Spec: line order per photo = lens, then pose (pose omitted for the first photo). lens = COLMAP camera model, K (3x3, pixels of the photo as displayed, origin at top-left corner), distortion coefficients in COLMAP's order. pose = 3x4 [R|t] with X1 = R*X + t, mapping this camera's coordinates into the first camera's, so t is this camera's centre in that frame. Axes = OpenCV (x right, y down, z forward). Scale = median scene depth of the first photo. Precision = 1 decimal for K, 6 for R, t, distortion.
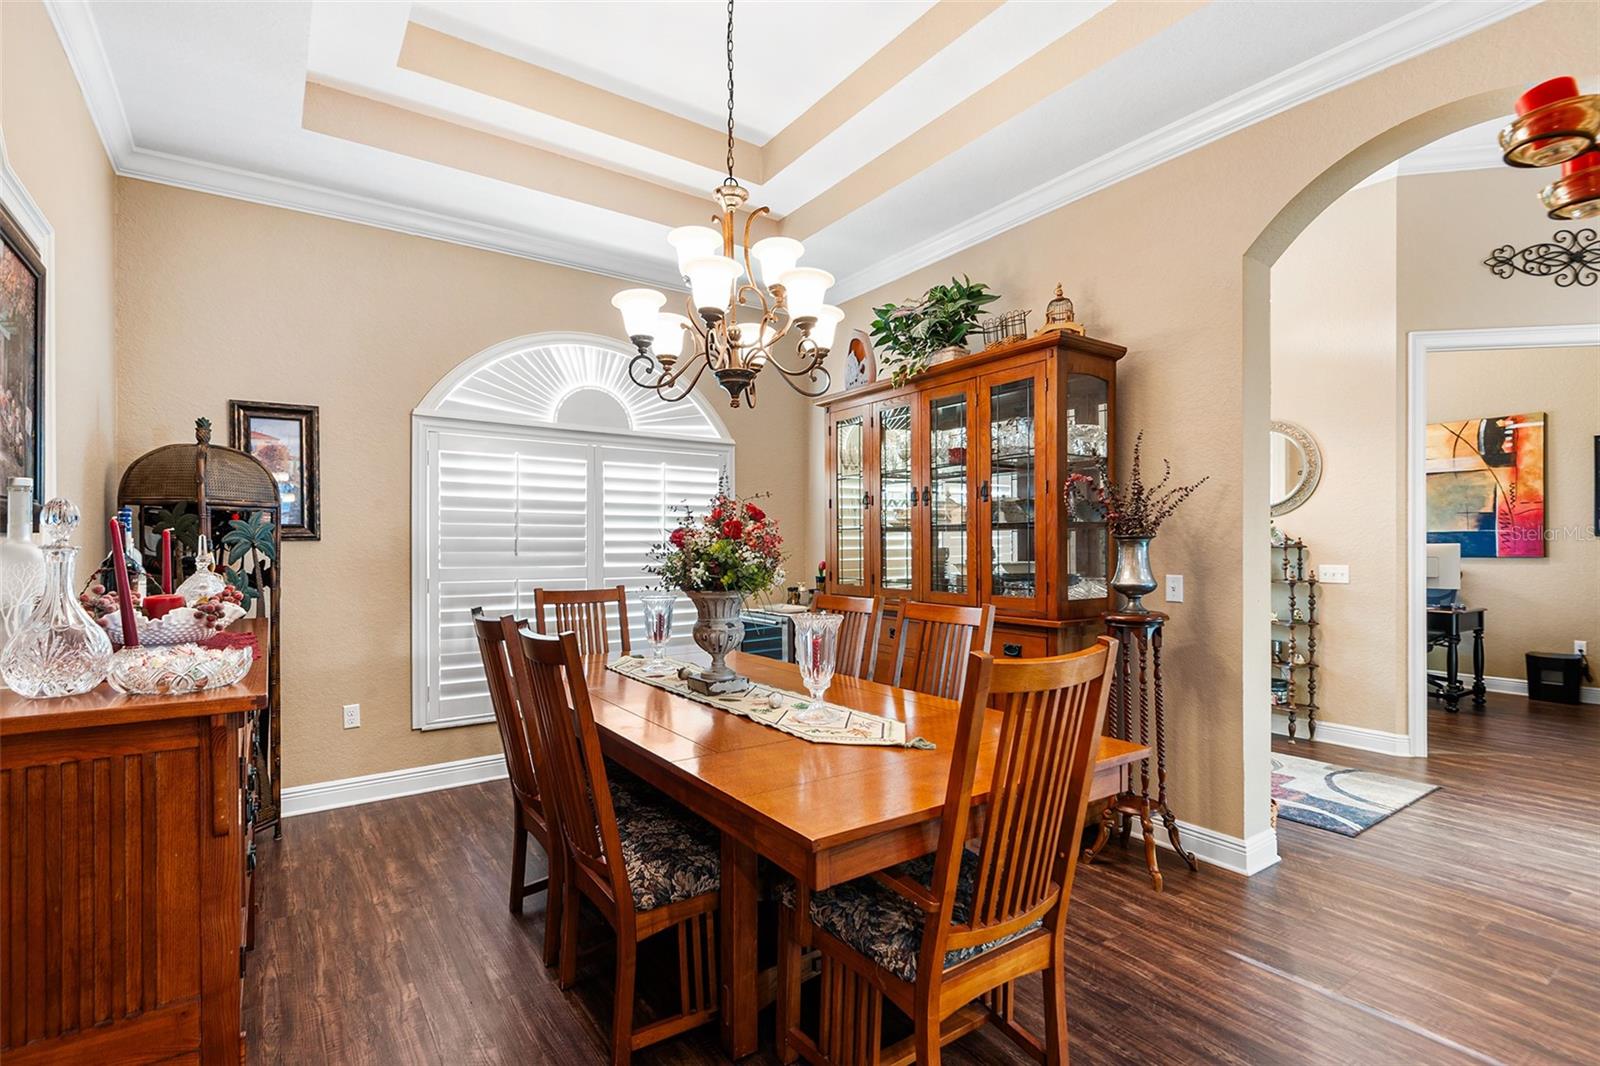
lens RADIAL K [[737.2, 0, 797.6], [0, 737.2, 541.3], [0, 0, 1]] dist [0.002762, -0.000222]
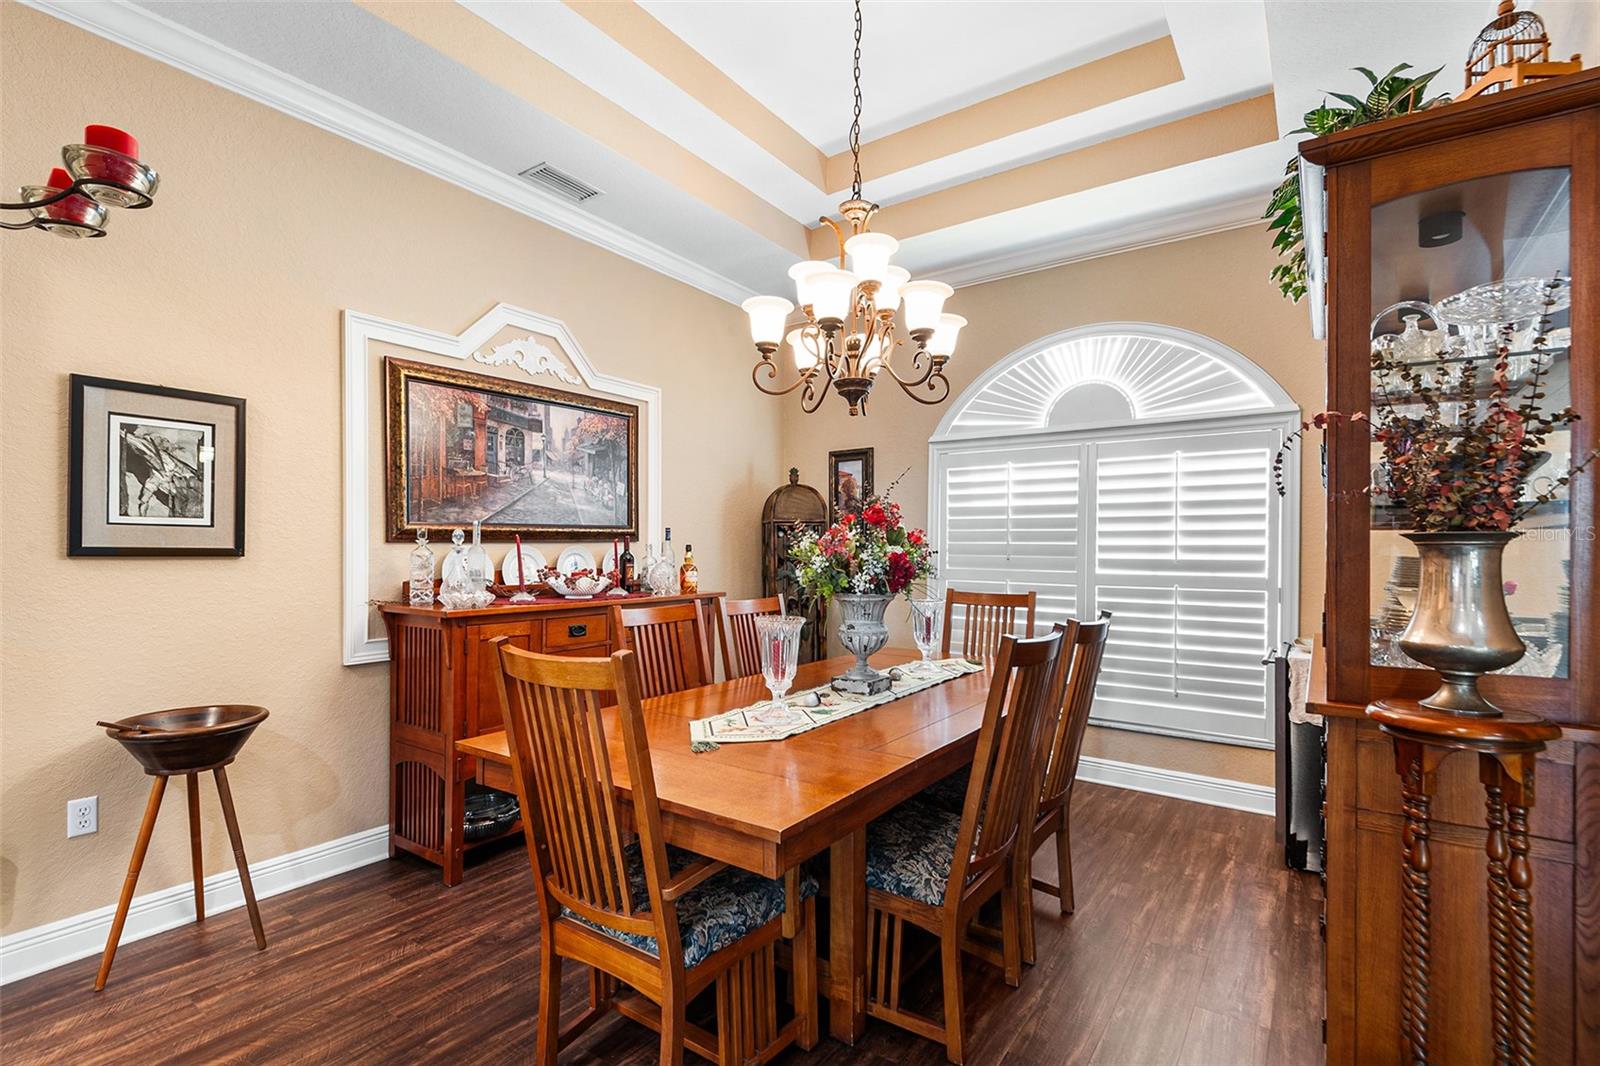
lens RADIAL K [[737.2, 0, 797.2], [0, 737.2, 539.3], [0, 0, 1]] dist [0.002762, -0.000222]
pose [[0.315875, -0.005923, -0.948782, 0.530864], [-0.002645, 0.999971, -0.007123, -0.000396], [0.948797, 0.004760, 0.315850, 0.374868]]
